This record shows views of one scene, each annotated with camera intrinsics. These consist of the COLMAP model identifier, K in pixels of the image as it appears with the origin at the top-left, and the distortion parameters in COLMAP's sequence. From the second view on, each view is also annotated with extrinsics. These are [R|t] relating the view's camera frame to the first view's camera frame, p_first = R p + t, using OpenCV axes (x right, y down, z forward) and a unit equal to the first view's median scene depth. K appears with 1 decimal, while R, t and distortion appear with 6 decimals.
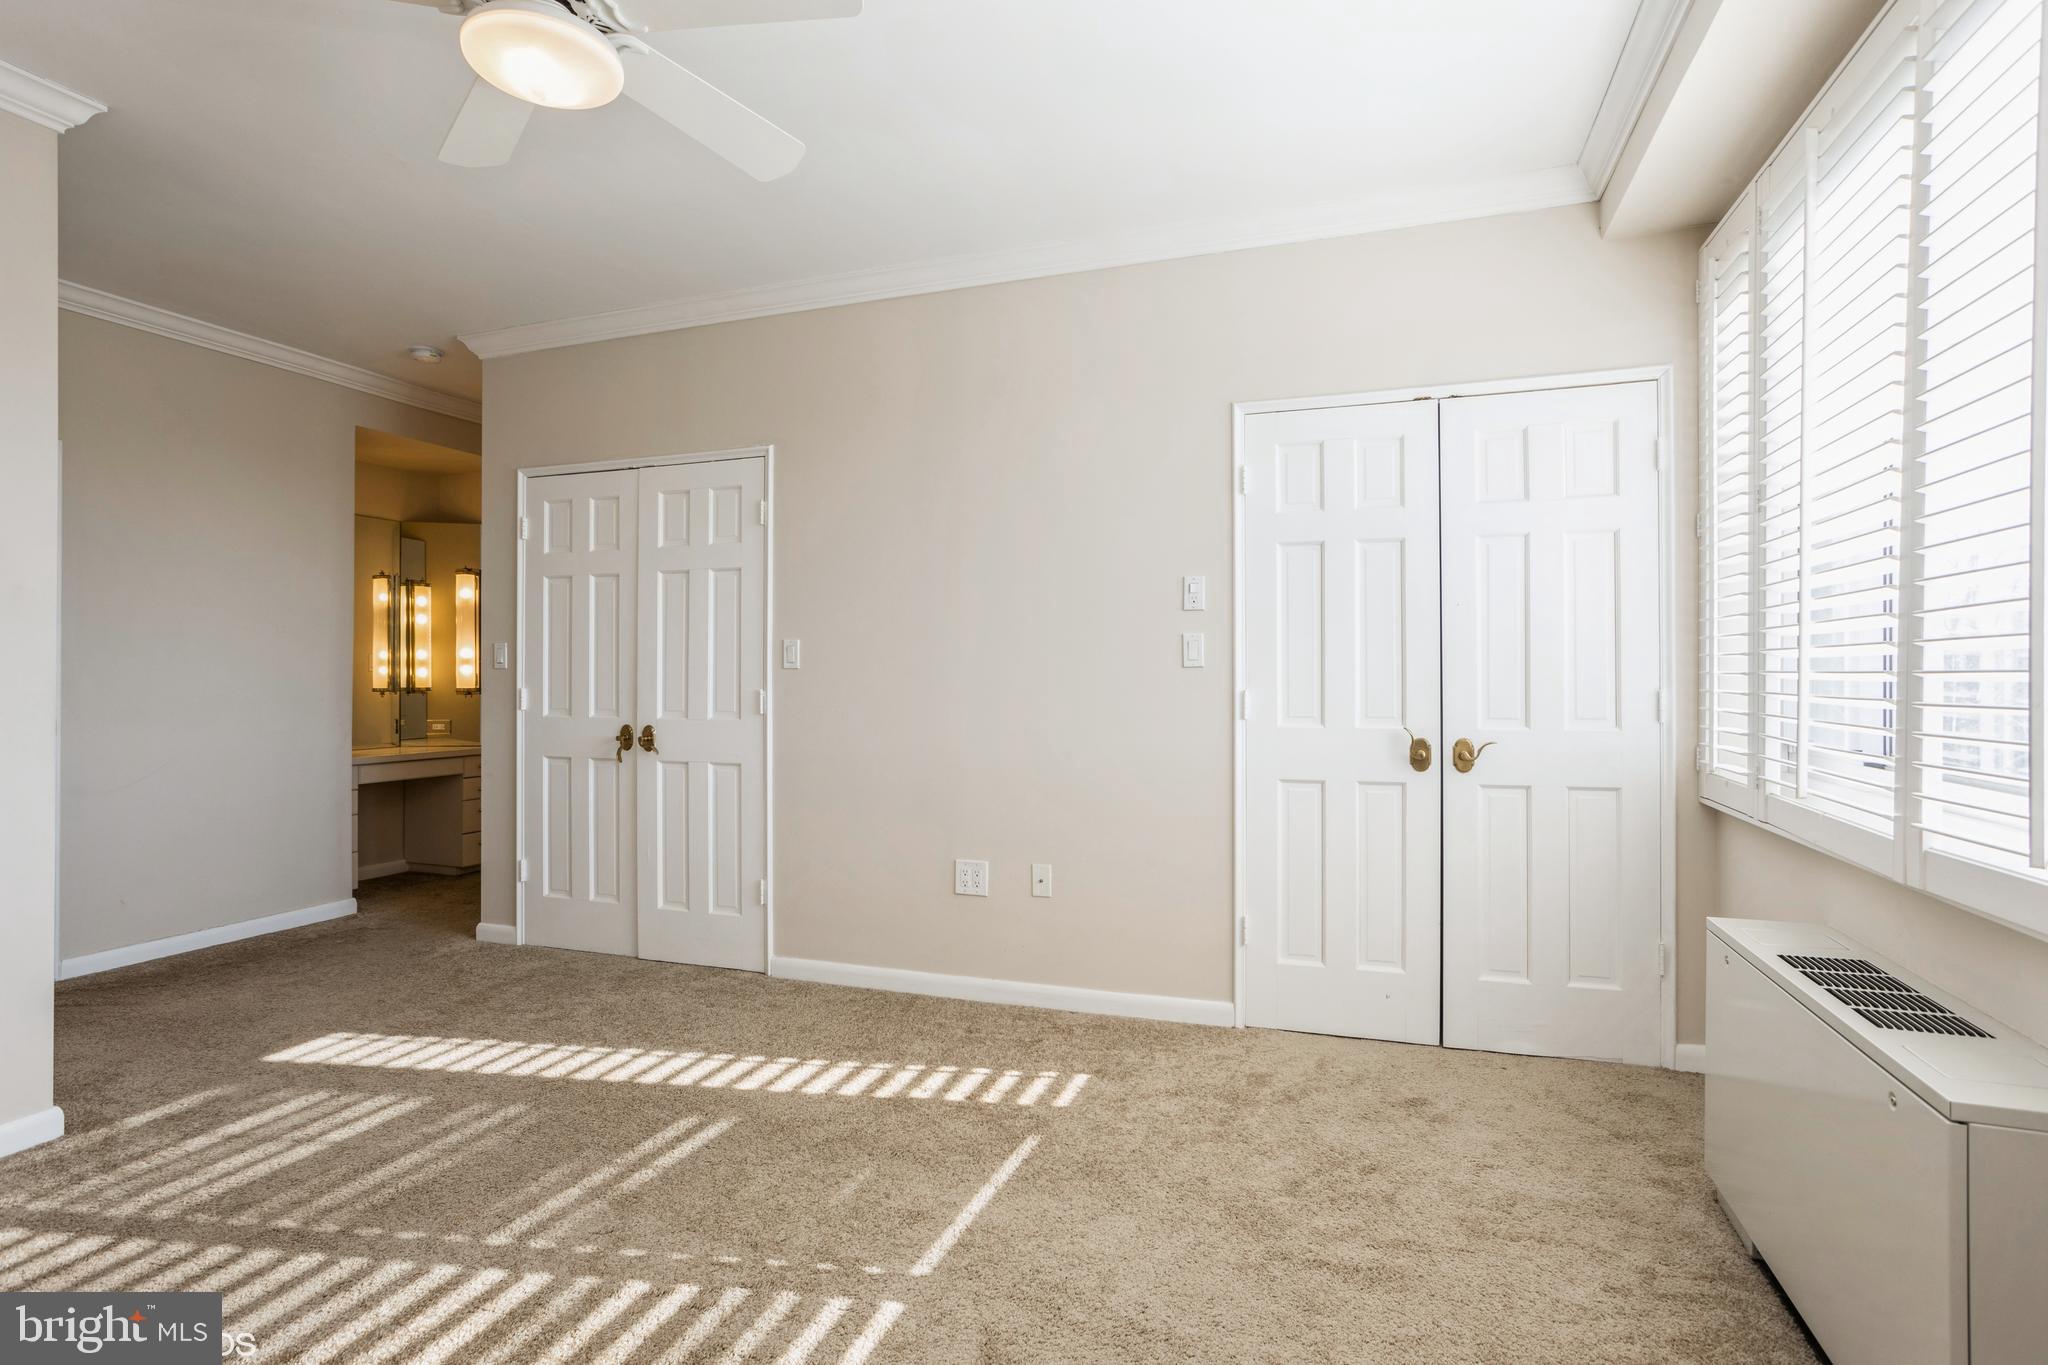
lens RADIAL K [[1047.7, 0, 1049.8], [0, 1047.7, 675.6], [0, 0, 1]] dist [0.000480, -0.002492]
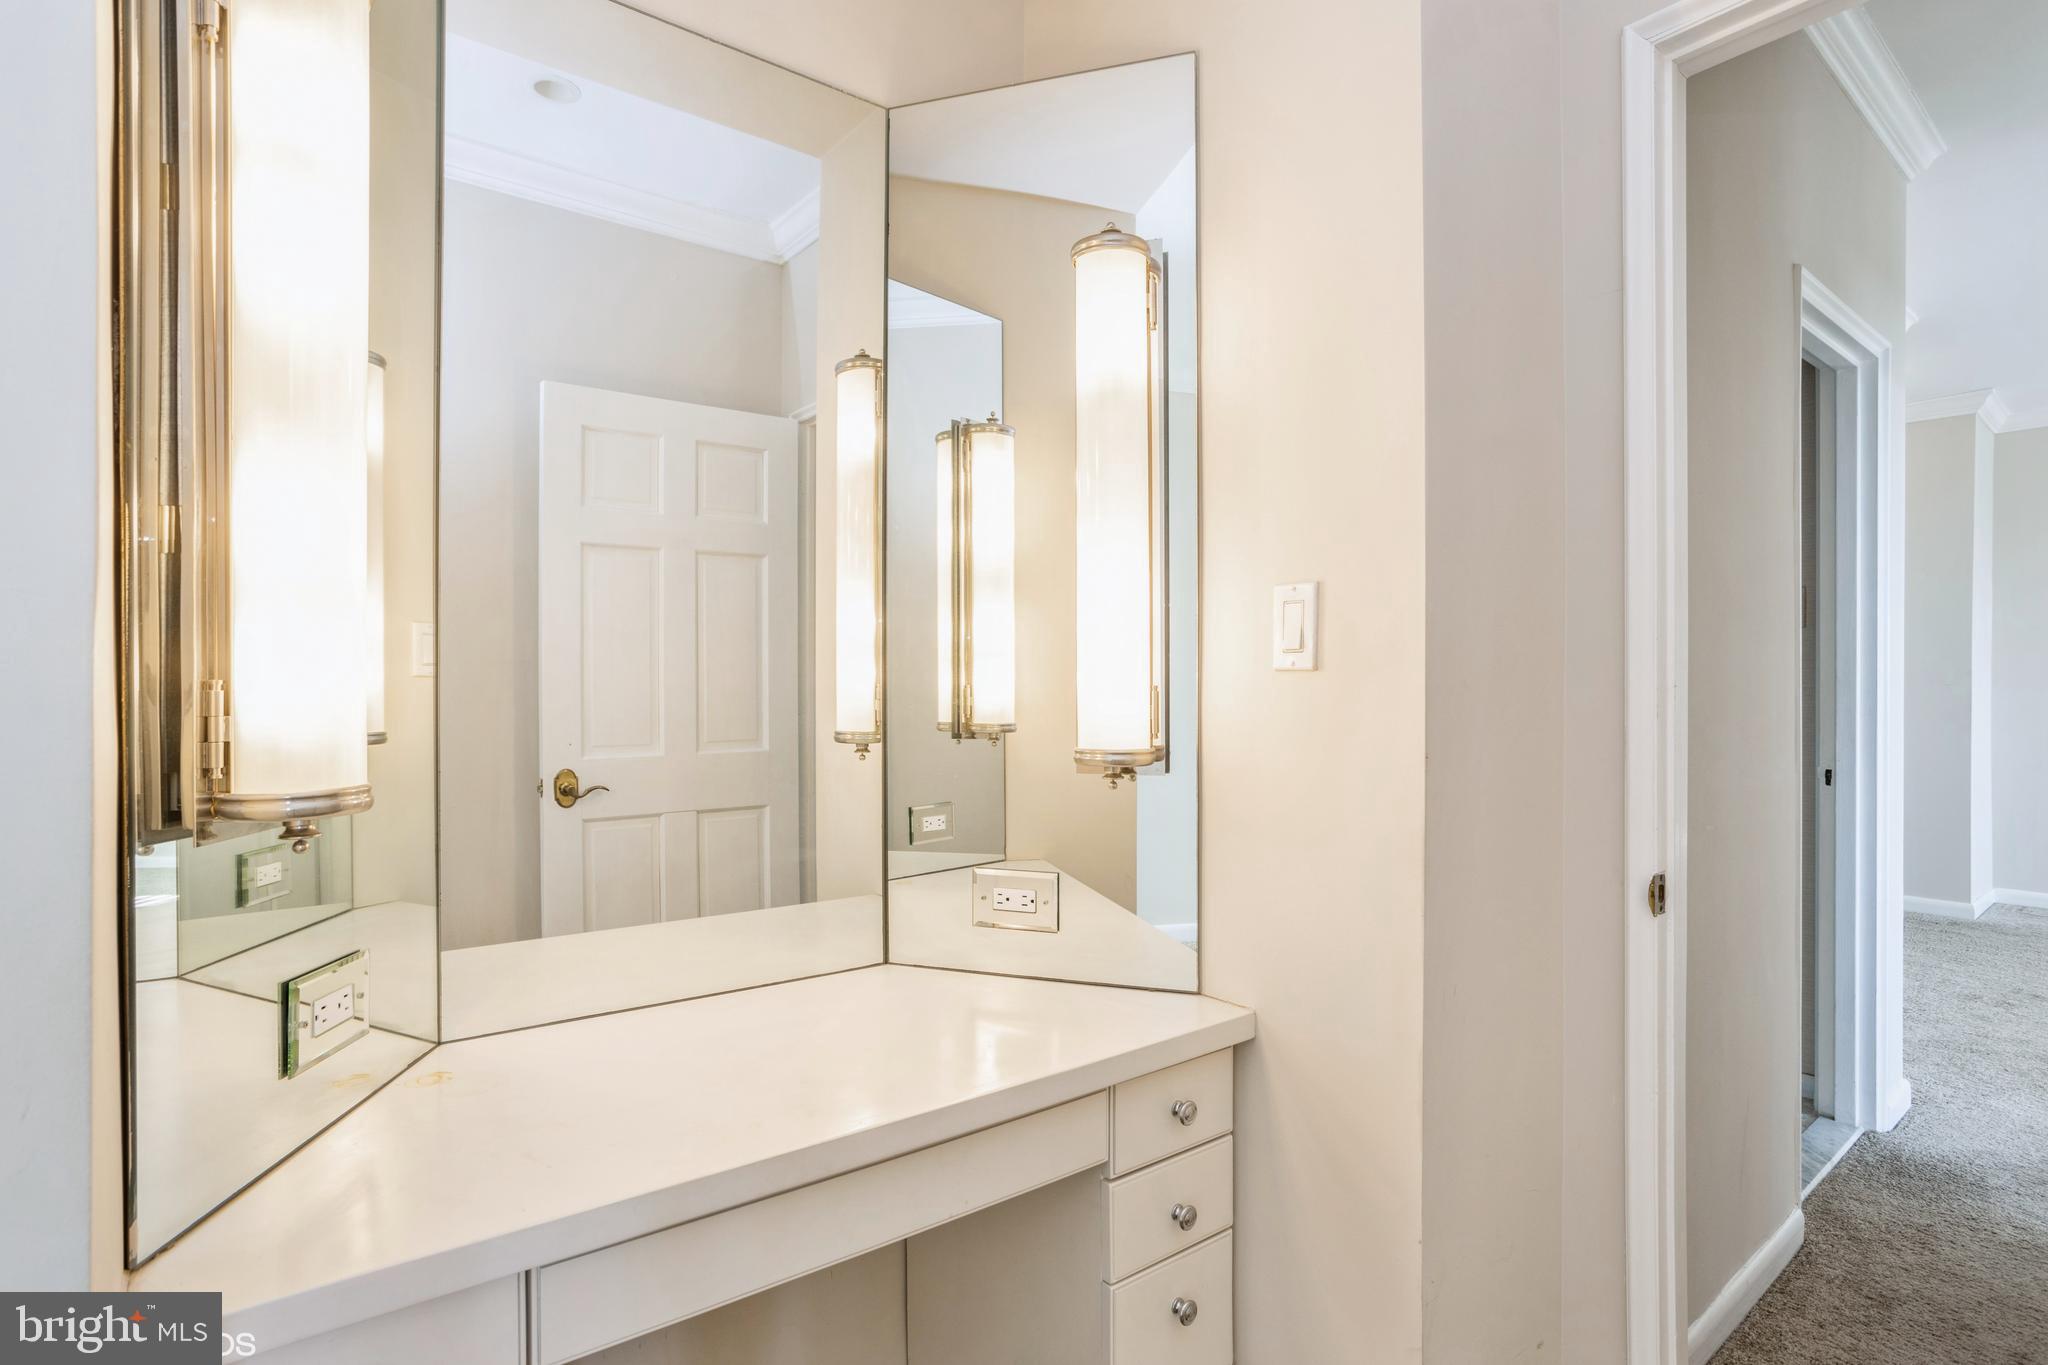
lens RADIAL K [[1047.7, 0, 1025.9], [0, 1047.7, 690.0], [0, 0, 1]] dist [0.000480, -0.002492]
pose [[0.846456, 0.002757, -0.532452, -0.404532], [-0.001902, 0.999996, 0.002154, -0.001091], [0.532455, -0.000810, 0.846458, 0.713393]]
